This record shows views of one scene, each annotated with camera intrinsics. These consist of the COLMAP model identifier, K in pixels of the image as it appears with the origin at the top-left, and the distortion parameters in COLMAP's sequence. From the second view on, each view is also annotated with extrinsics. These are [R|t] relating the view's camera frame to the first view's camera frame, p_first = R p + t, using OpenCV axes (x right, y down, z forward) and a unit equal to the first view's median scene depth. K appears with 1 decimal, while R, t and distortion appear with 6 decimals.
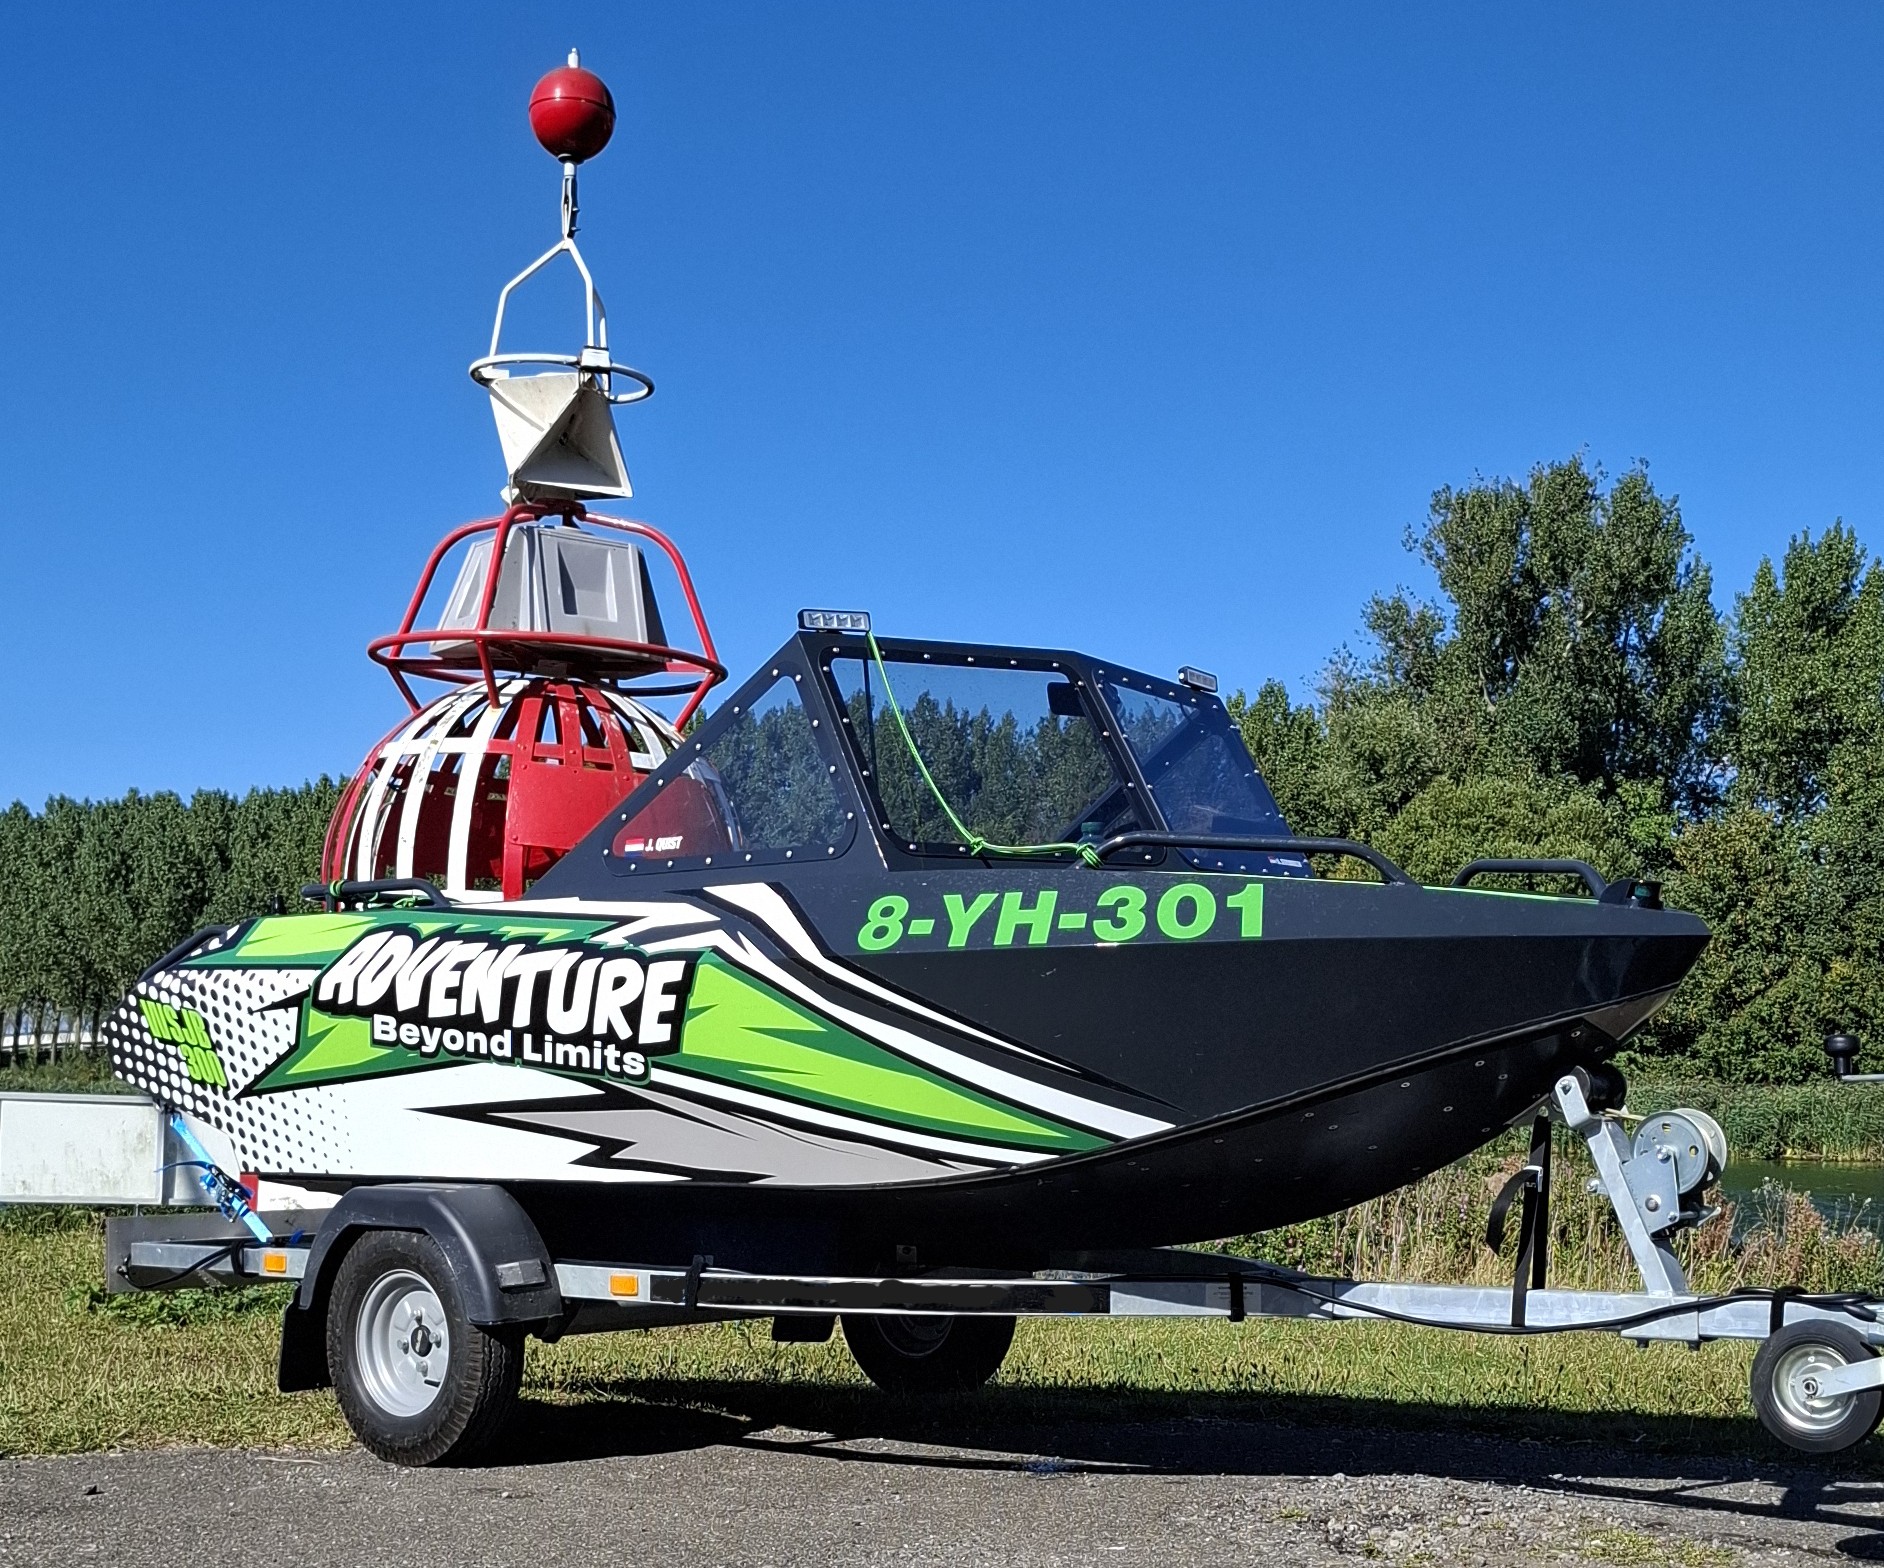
lens RADIAL K [[2854.8, 0, 1013.9], [0, 2854.8, 1078.1], [0, 0, 1]] dist [0.148038, -0.080478]
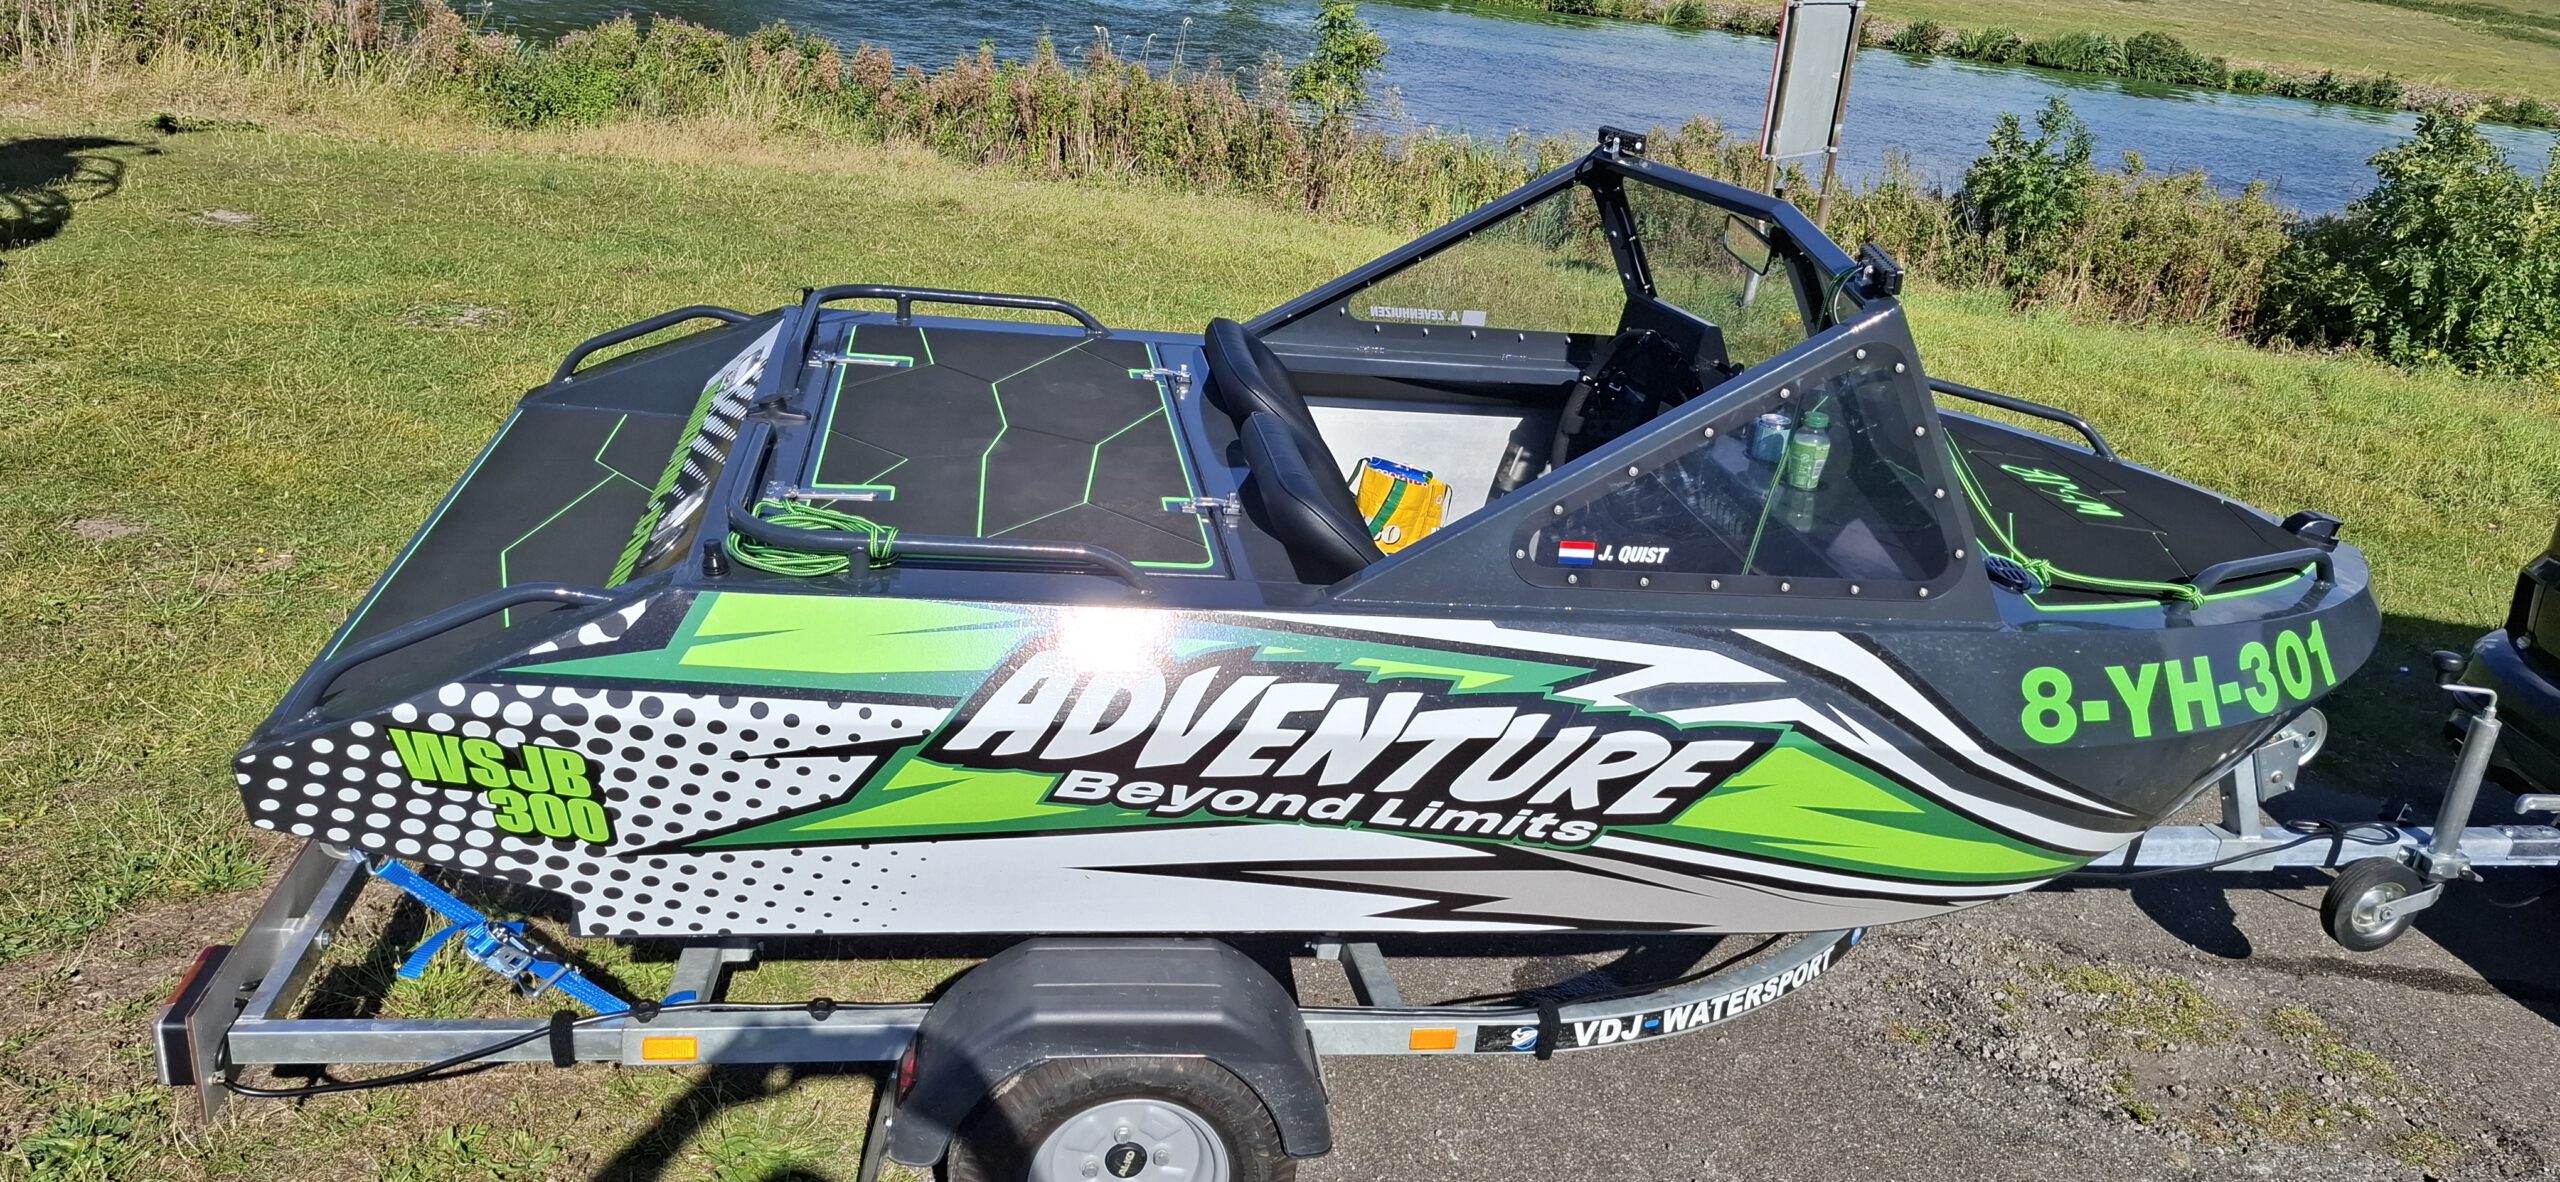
lens RADIAL K [[1764.7, 0, 1318.3], [0, 1764.7, 581.9], [0, 0, 1]] dist [0.156216, -0.277313]
pose [[0.631758, -0.214230, 0.744975, -0.487903], [-0.117018, 0.923682, 0.364854, -0.219757], [-0.766283, -0.317675, 0.558474, 0.758354]]
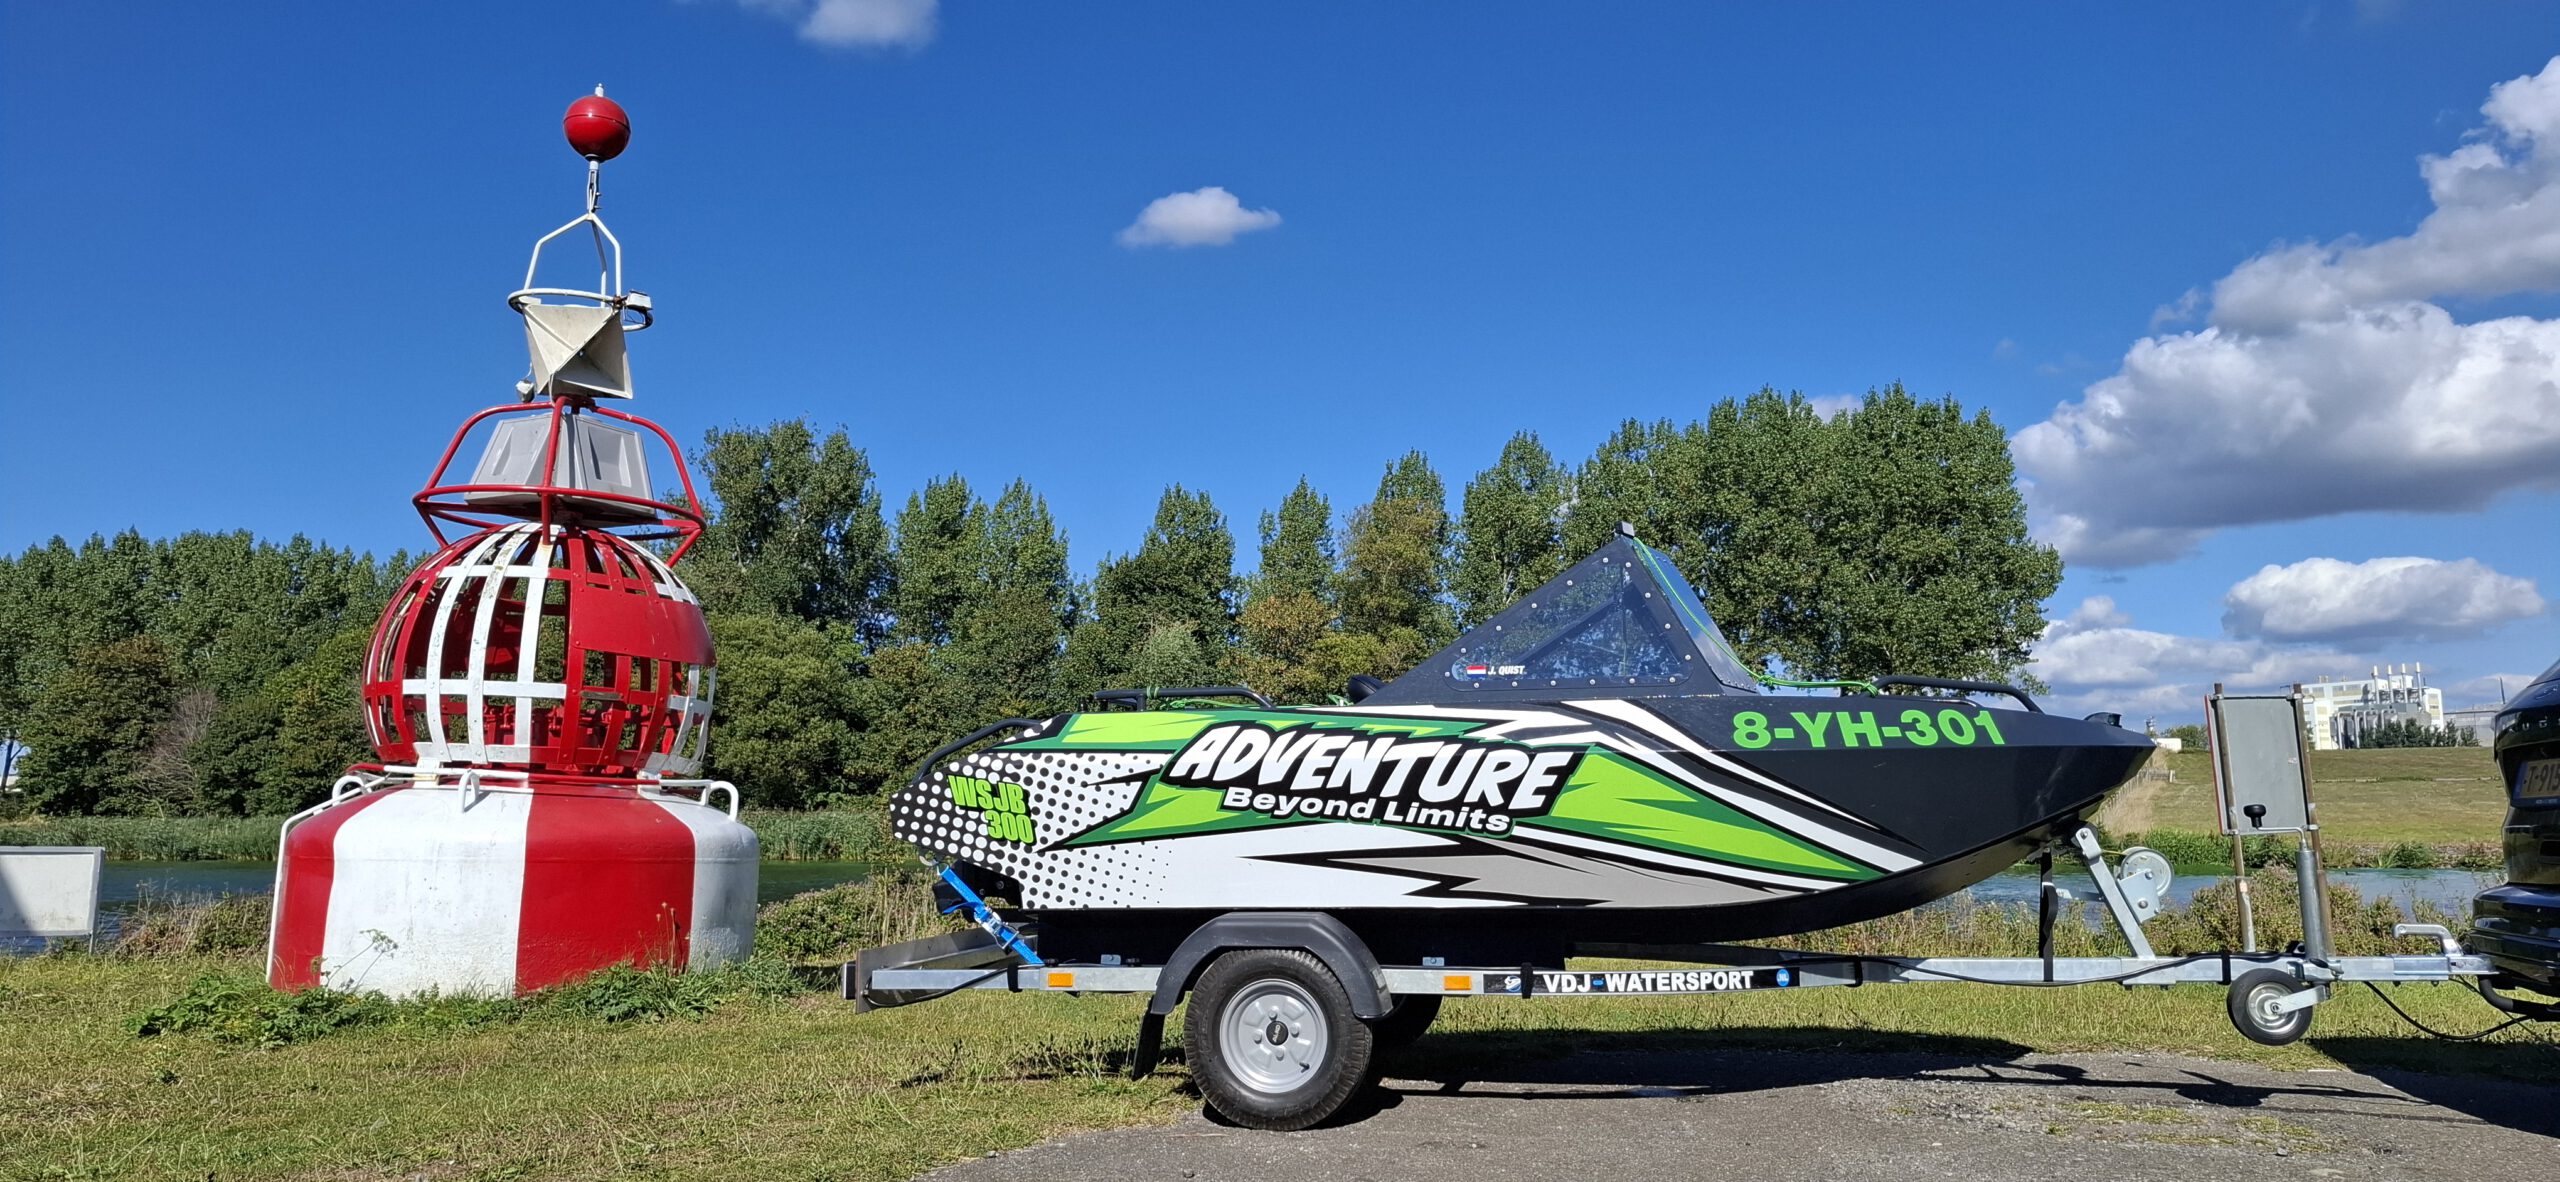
lens RADIAL K [[1764.7, 0, 1318.3], [0, 1764.7, 581.9], [0, 0, 1]] dist [0.156216, -0.277313]
pose [[0.868204, 0.053528, 0.493313, -0.615673], [0.008761, 0.992356, -0.123098, -0.015335], [-0.496131, 0.111196, 0.861098, 0.251095]]
